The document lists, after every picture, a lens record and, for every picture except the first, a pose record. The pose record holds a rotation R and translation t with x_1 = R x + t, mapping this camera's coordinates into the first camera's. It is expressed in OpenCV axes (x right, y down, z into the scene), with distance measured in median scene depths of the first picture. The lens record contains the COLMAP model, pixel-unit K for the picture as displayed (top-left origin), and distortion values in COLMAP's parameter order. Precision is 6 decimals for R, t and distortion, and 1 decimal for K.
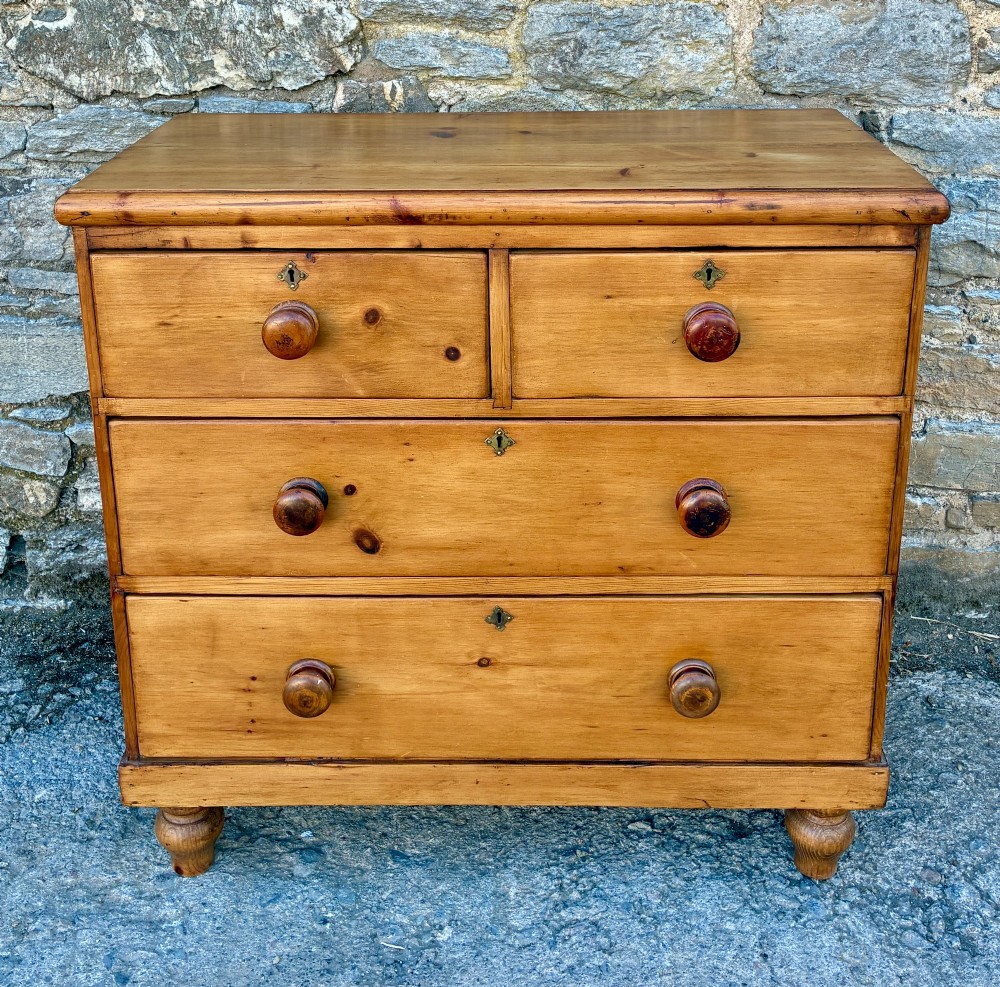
lens RADIAL K [[1220.4, 0, 505.8], [0, 1220.4, 260.6], [0, 0, 1]] dist [0.026504, 0.000000]
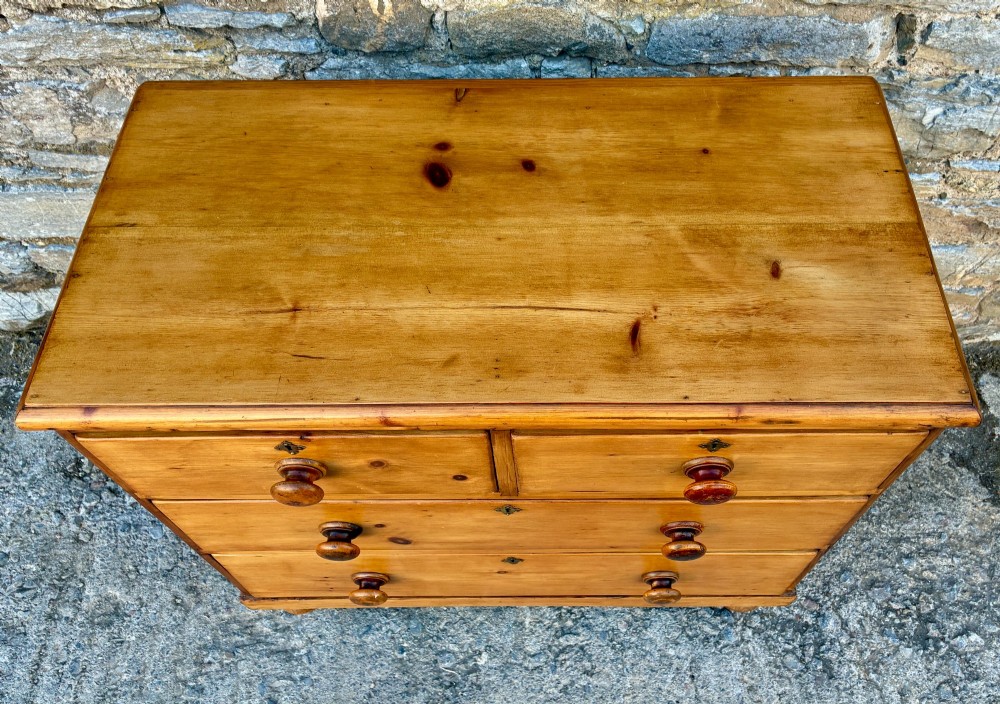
lens RADIAL K [[831.0, 0, 543.8], [0, 831.0, 296.7], [0, 0, 1]] dist [0.034975, -0.031321]
pose [[0.999842, -0.013780, 0.011192, 0.020033], [0.003511, 0.771503, 0.636216, -0.445559], [-0.017401, -0.636076, 0.771430, 0.487586]]
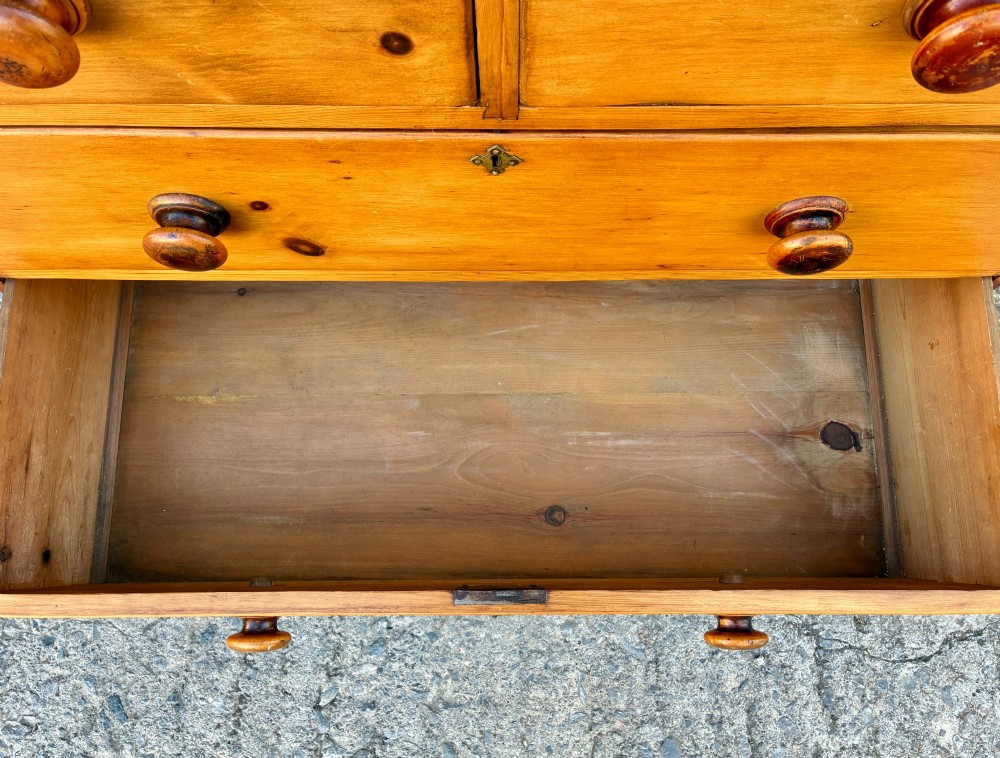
lens RADIAL K [[770.1, 0, 504.4], [0, 770.1, 355.2], [0, 0, 1]] dist [0.017071, 0.007511]
pose [[0.999841, -0.010028, 0.014723, -0.006591], [-0.006045, 0.586460, 0.809955, -0.084872], [-0.016757, -0.809916, 0.586307, 0.649438]]
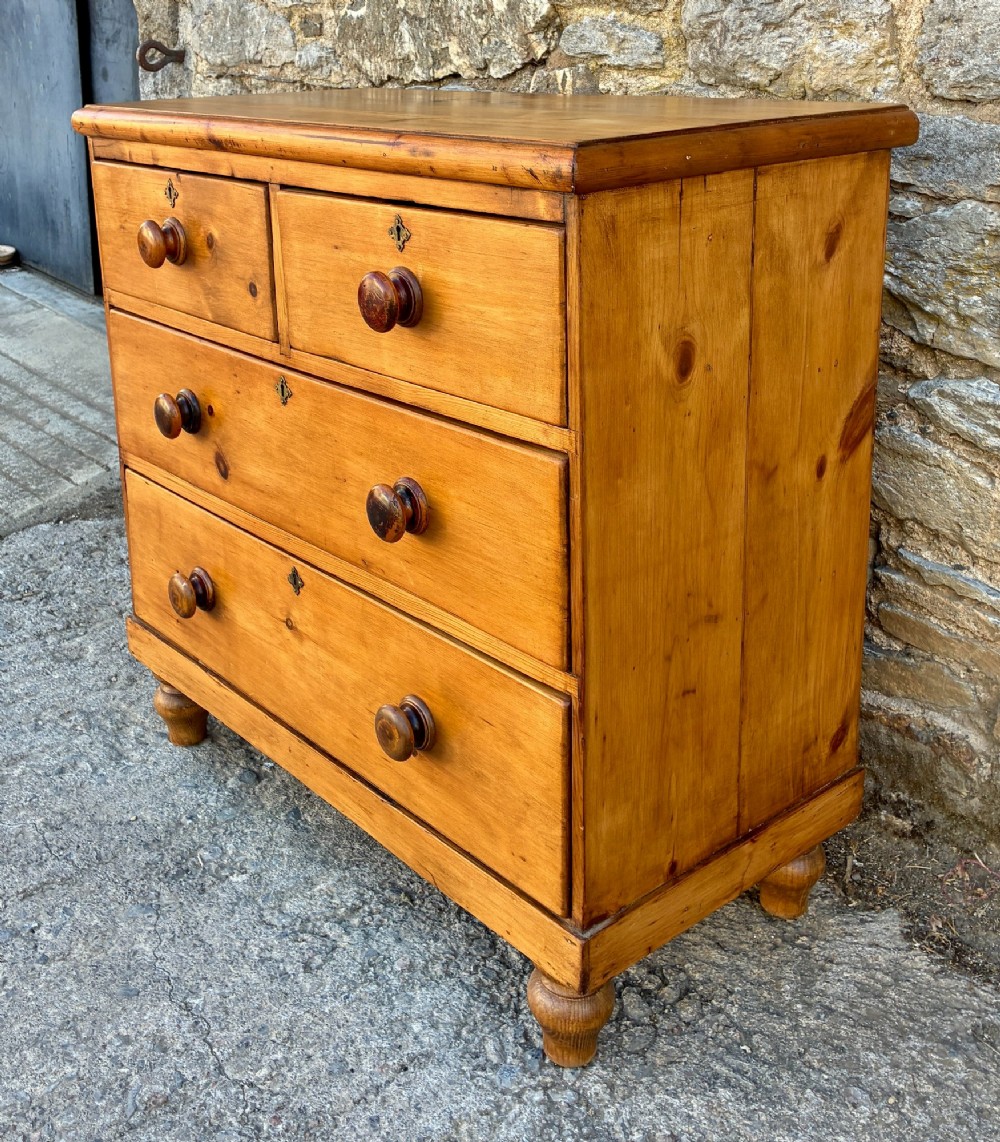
lens RADIAL K [[1307.0, 0, 484.5], [0, 1307.0, 379.7], [0, 0, 1]] dist [0.032807, 0.000000]
pose [[0.657198, 0.190668, -0.729203, 0.786856], [-0.203002, 0.976500, 0.072373, 0.029180], [0.725866, 0.100466, 0.680460, 0.369290]]
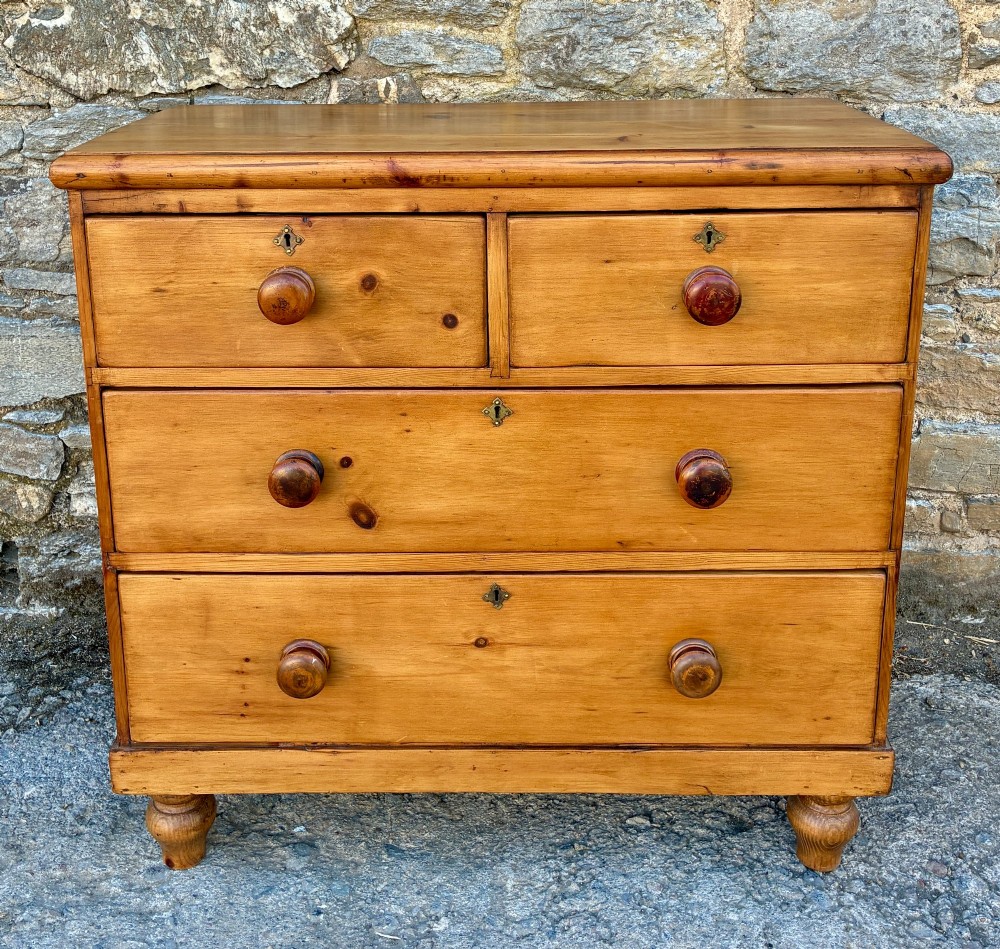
lens RADIAL K [[1186.5, 0, 486.0], [0, 1186.5, 291.9], [0, 0, 1]] dist [0.026735, 0.000000]
pose [[0.999995, -0.001846, -0.002545, -0.010565], [0.001761, 0.999443, -0.033329, 0.076061], [0.002605, 0.033324, 0.999441, 0.033584]]
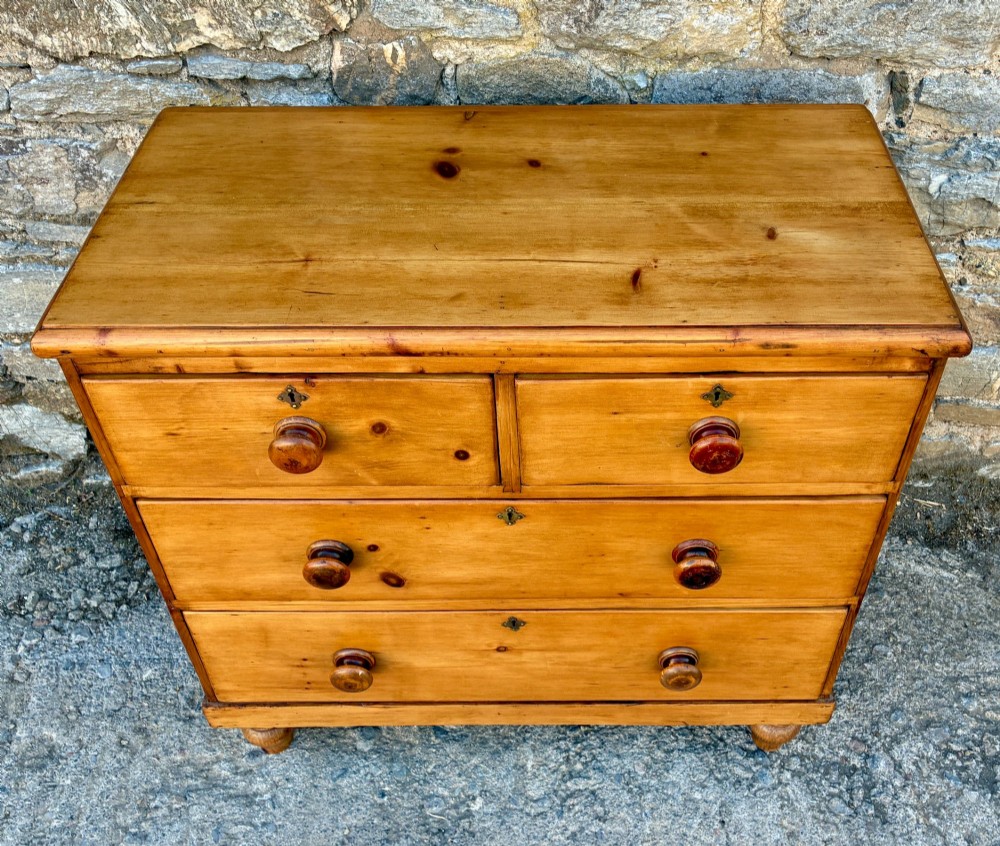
lens RADIAL K [[1009.3, 0, 558.7], [0, 1009.3, 394.9], [0, 0, 1]] dist [0.023417, 0.000000]
pose [[0.999798, -0.008267, 0.018337, 0.020133], [-0.000736, 0.895993, 0.444068, -0.307196], [-0.020100, -0.443992, 0.895805, 0.235856]]
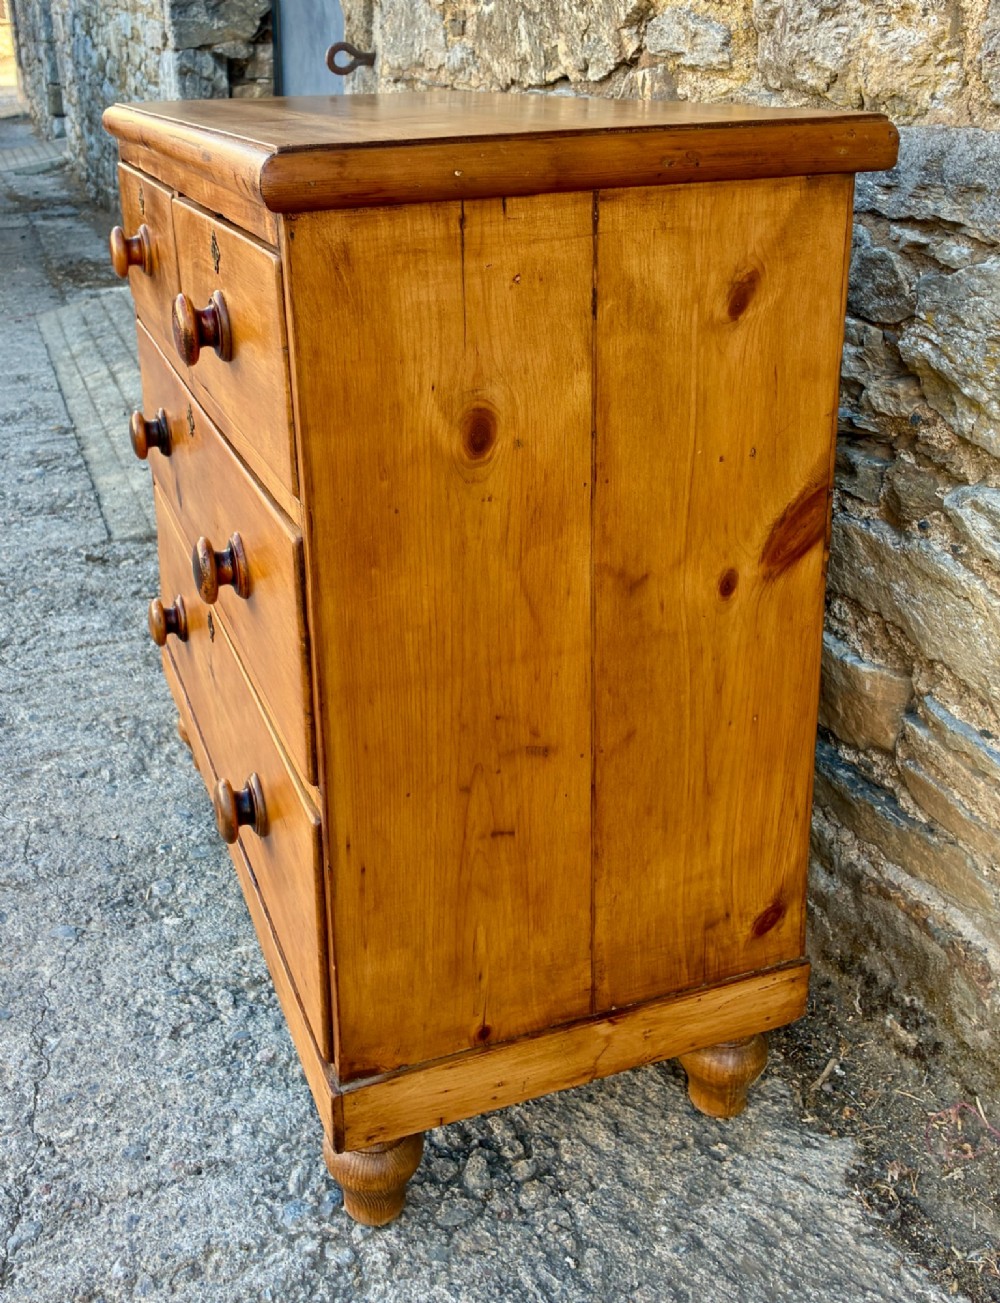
lens RADIAL K [[1318.6, 0, 456.5], [0, 1318.6, 474.9], [0, 0, 1]] dist [0.027224, 0.000000]
pose [[0.358531, 0.286553, -0.888450, 0.852697], [-0.253168, 0.945902, 0.202918, -0.053287], [0.898533, 0.152175, 0.411681, 0.714332]]
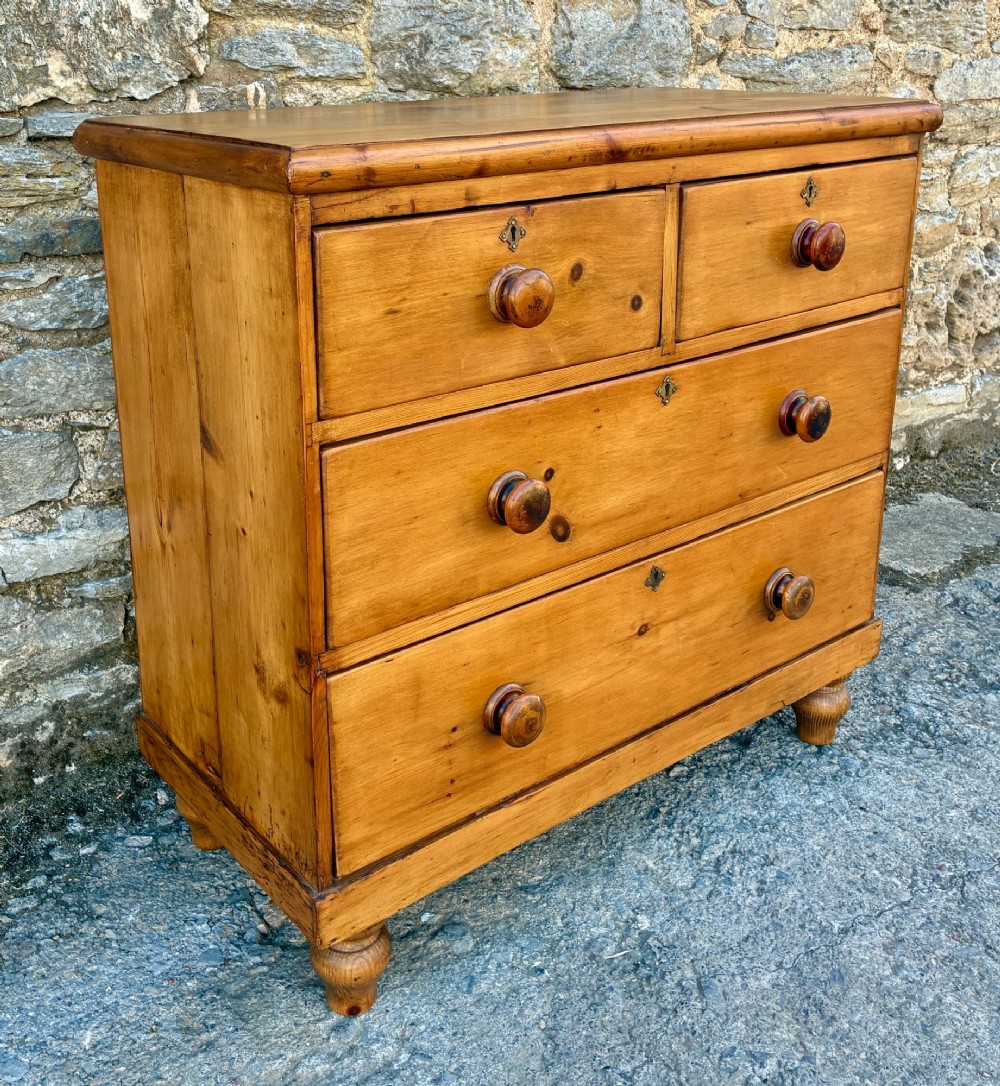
lens RADIAL K [[1187.1, 0, 440.0], [0, 1187.1, 380.8], [0, 0, 1]] dist [0.020870, 0.000000]
pose [[0.791258, -0.172972, 0.586508, -0.646291], [0.183107, 0.982168, 0.042629, 0.061597], [-0.583423, 0.073663, 0.808821, 0.304347]]
